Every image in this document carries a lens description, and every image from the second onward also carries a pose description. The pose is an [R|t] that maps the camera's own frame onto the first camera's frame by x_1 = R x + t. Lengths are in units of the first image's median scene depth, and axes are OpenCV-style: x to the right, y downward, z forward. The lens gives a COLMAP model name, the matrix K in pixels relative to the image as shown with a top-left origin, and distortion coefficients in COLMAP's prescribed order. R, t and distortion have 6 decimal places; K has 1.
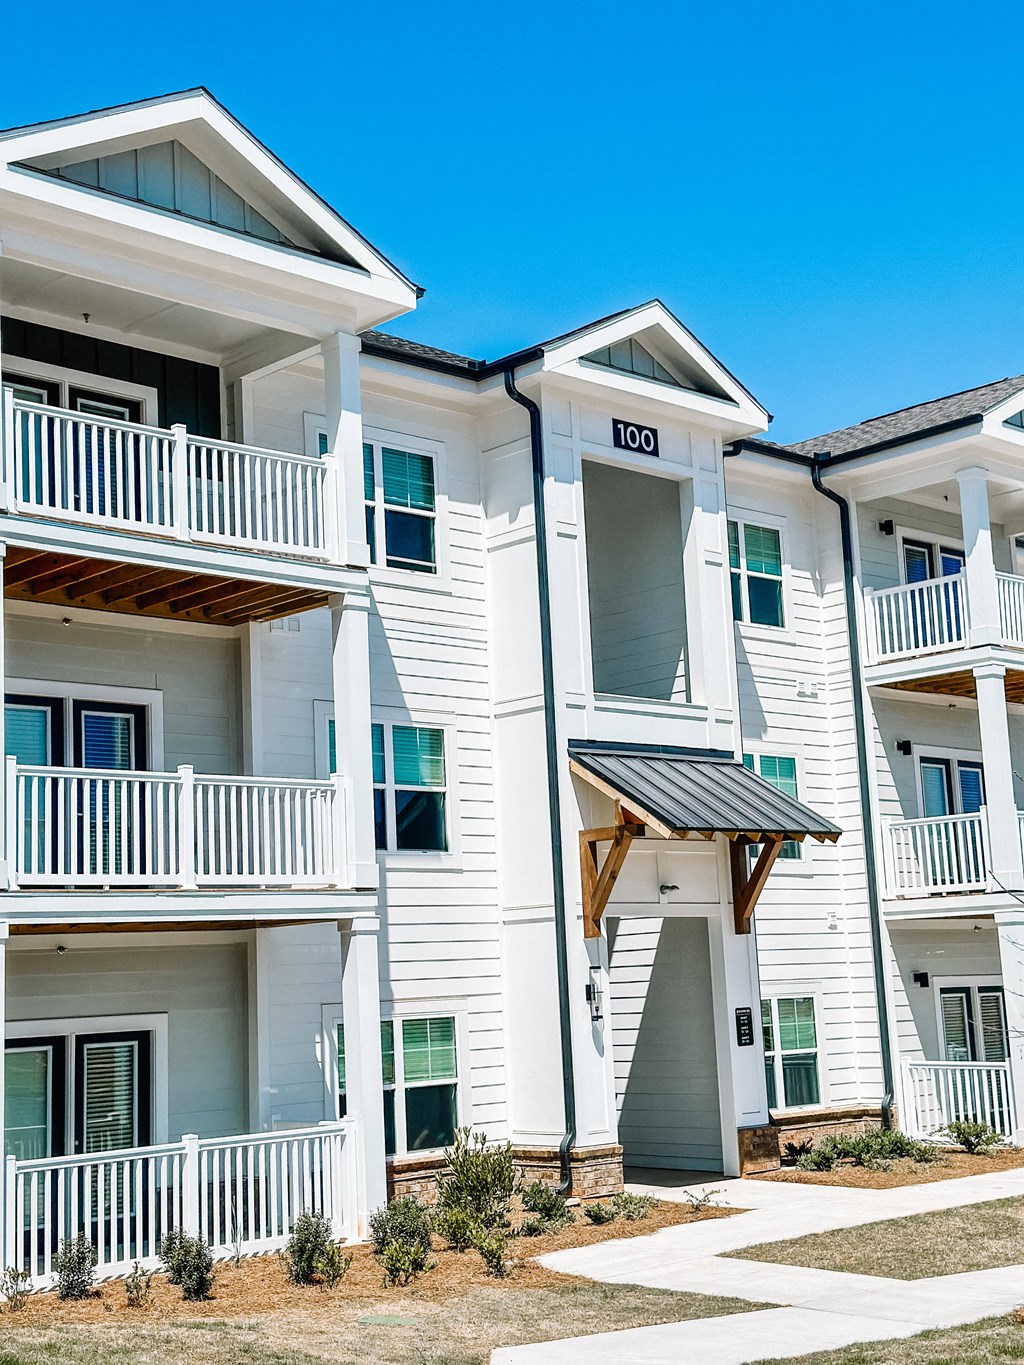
lens RADIAL K [[1886.0, 0, 511.2], [0, 1886.0, 685.3], [0, 0, 1]] dist [0.137219, 0.000000]
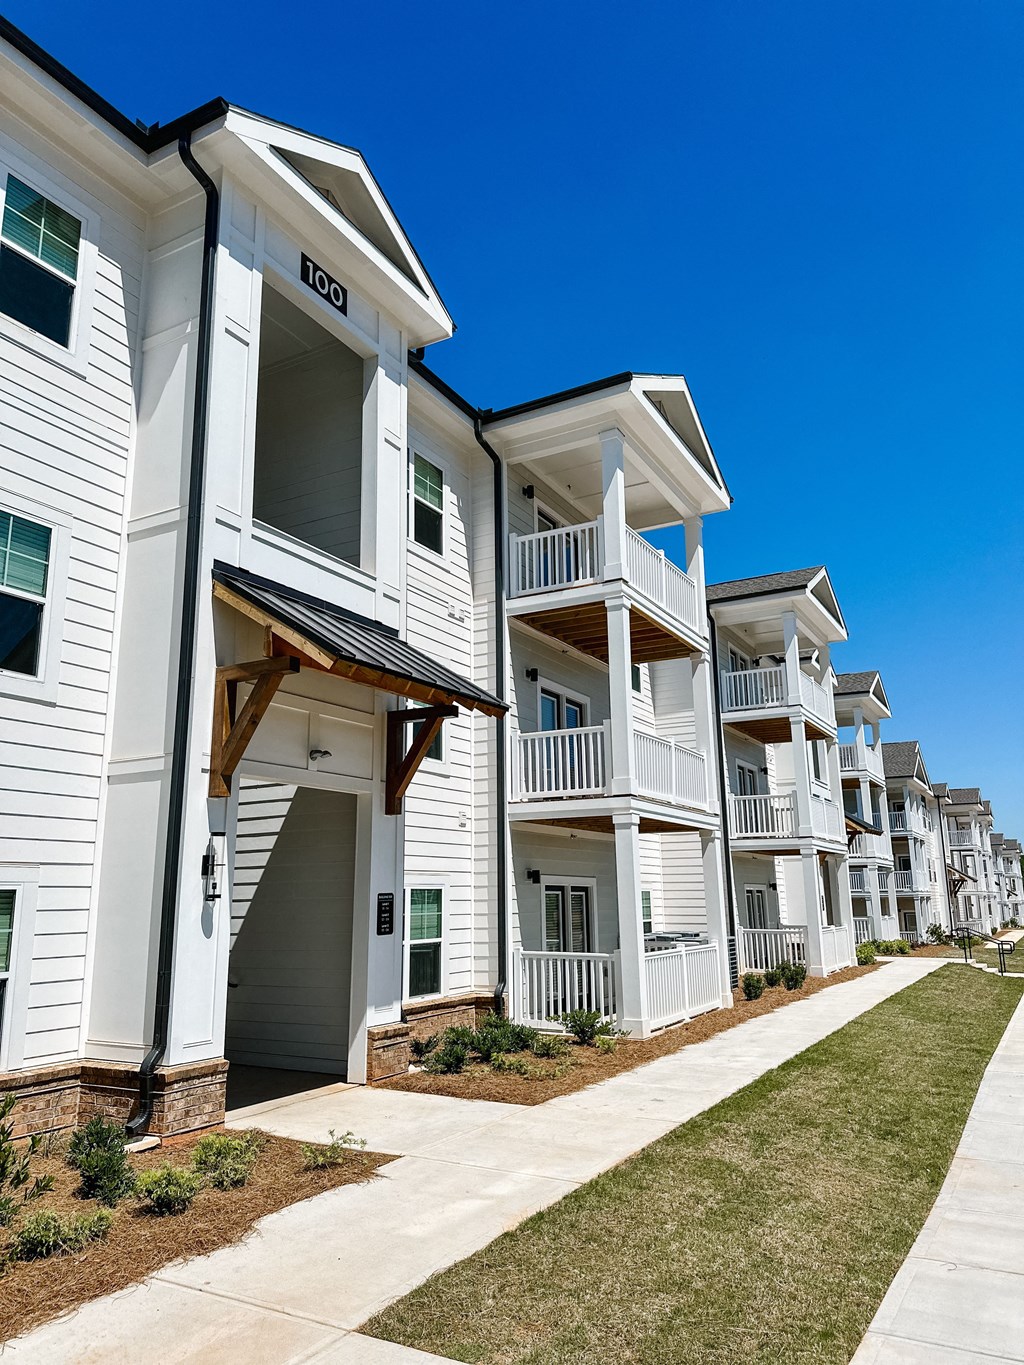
lens RADIAL K [[954.1, 0, 508.7], [0, 954.1, 682.3], [0, 0, 1]] dist [0.073141, -0.020752]
pose [[0.956126, 0.098049, 0.276062, 0.039872], [-0.078649, 0.993646, -0.080515, 0.100062], [-0.282203, 0.055270, 0.957761, 0.526488]]
